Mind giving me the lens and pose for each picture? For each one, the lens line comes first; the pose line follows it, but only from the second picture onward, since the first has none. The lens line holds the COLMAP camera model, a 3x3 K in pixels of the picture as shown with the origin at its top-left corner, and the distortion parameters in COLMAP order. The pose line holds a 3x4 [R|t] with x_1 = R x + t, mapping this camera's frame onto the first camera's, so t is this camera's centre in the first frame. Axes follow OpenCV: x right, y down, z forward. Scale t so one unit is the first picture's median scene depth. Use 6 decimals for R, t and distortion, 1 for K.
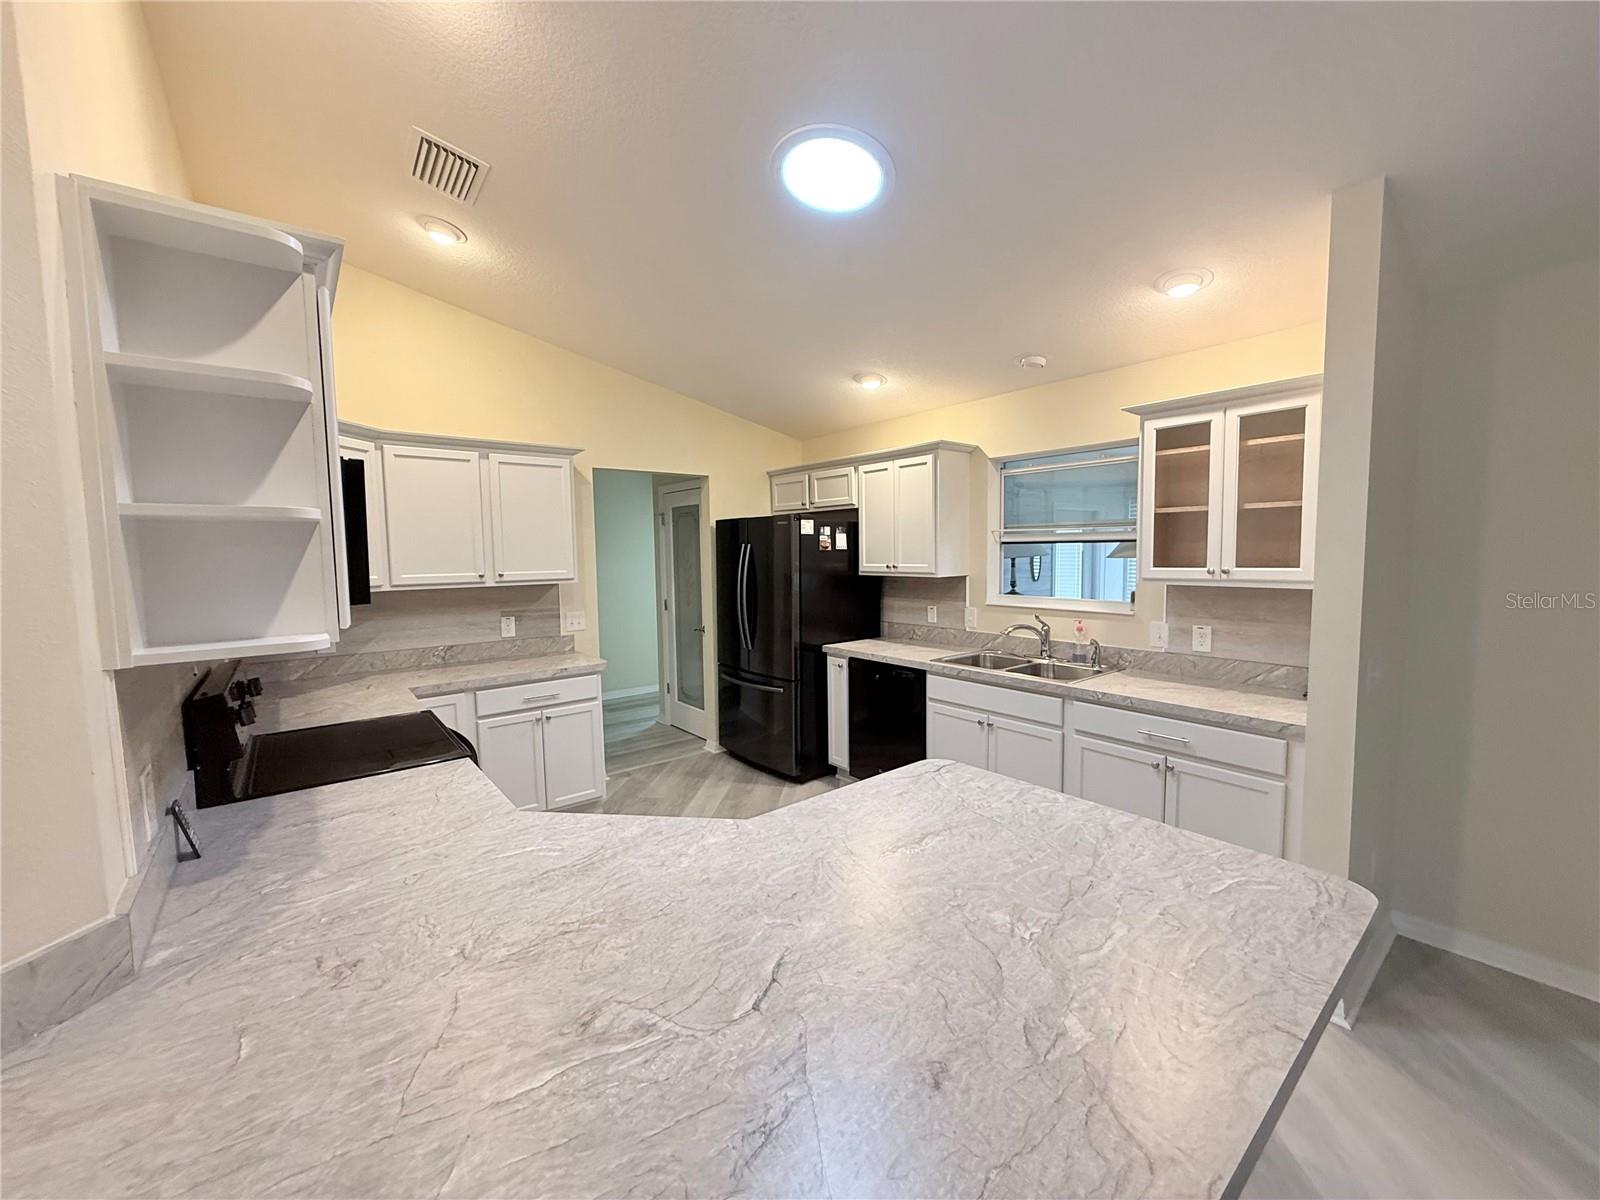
lens RADIAL K [[638.4, 0, 796.7], [0, 638.4, 598.0], [0, 0, 1]] dist [0.000234, -0.000093]
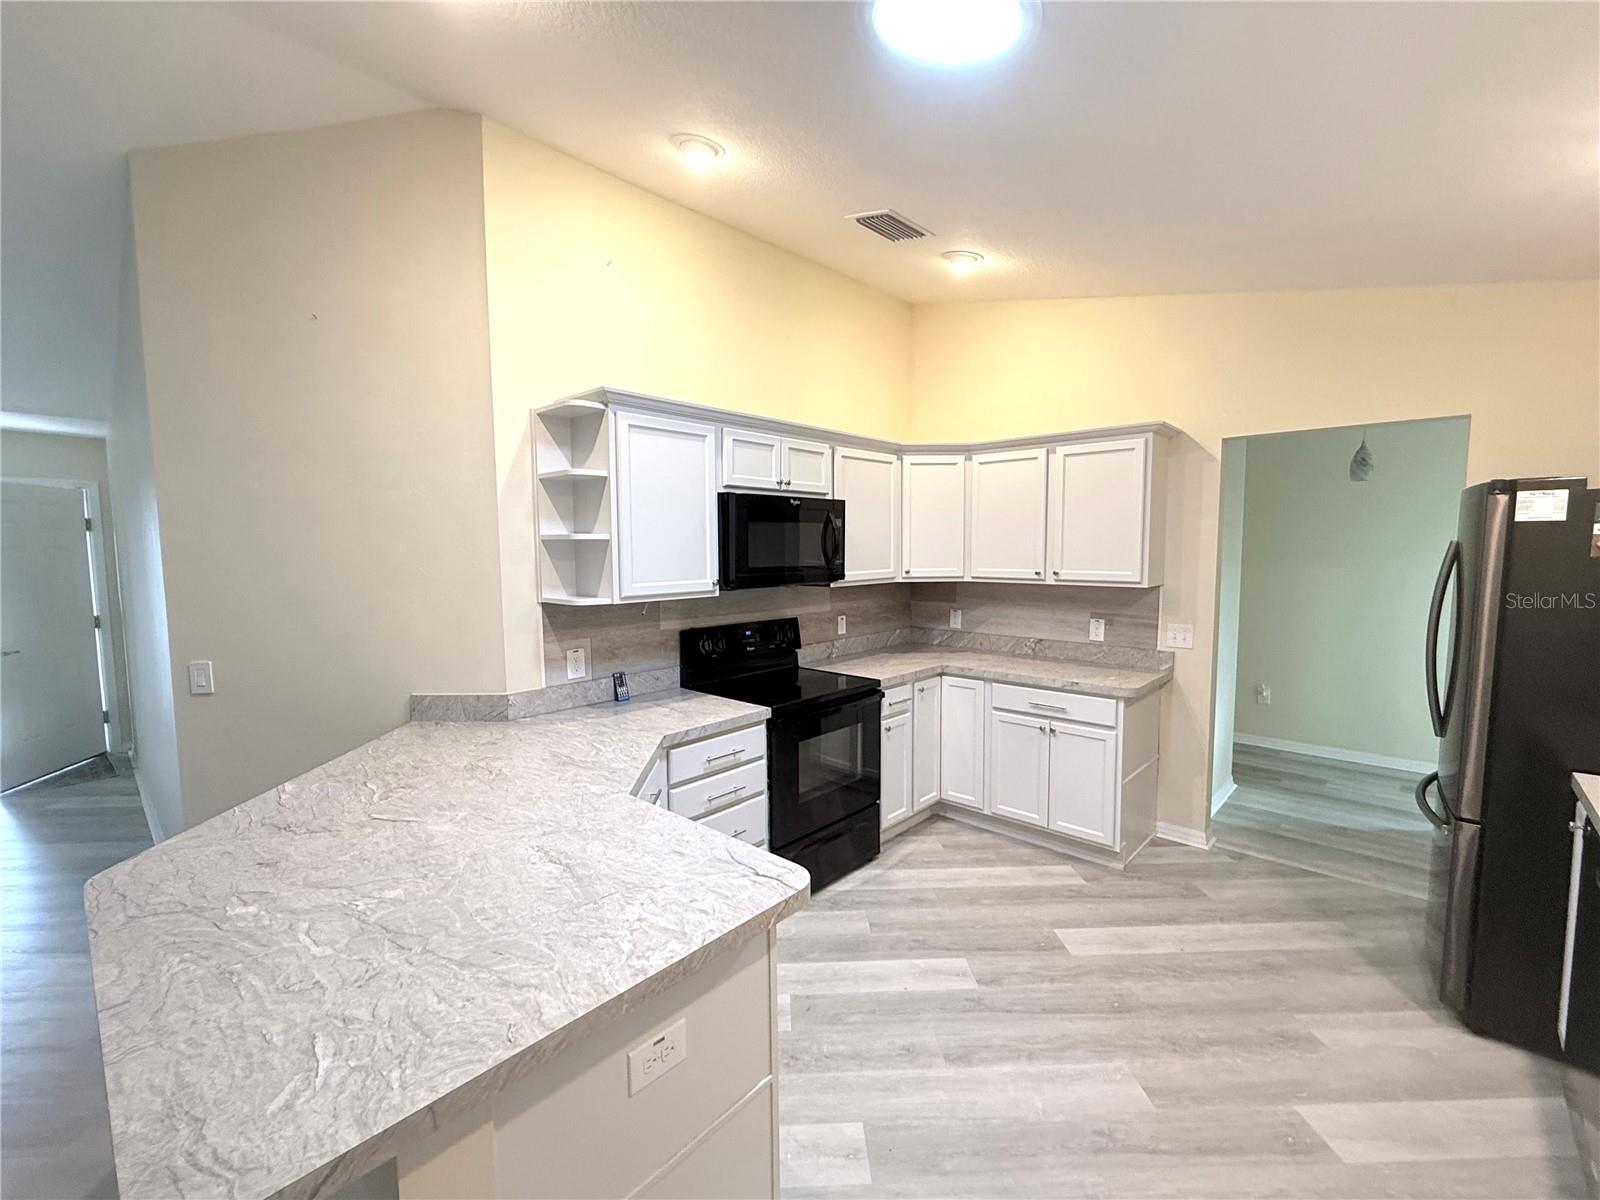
lens RADIAL K [[679.1, 0, 799.4], [0, 679.1, 598.9], [0, 0, 1]] dist [0.000340, -0.000021]
pose [[0.151202, 0.092816, -0.984136, 0.505605], [-0.070543, 0.994057, 0.082914, -0.057180], [0.985983, 0.056887, 0.156851, 0.478889]]
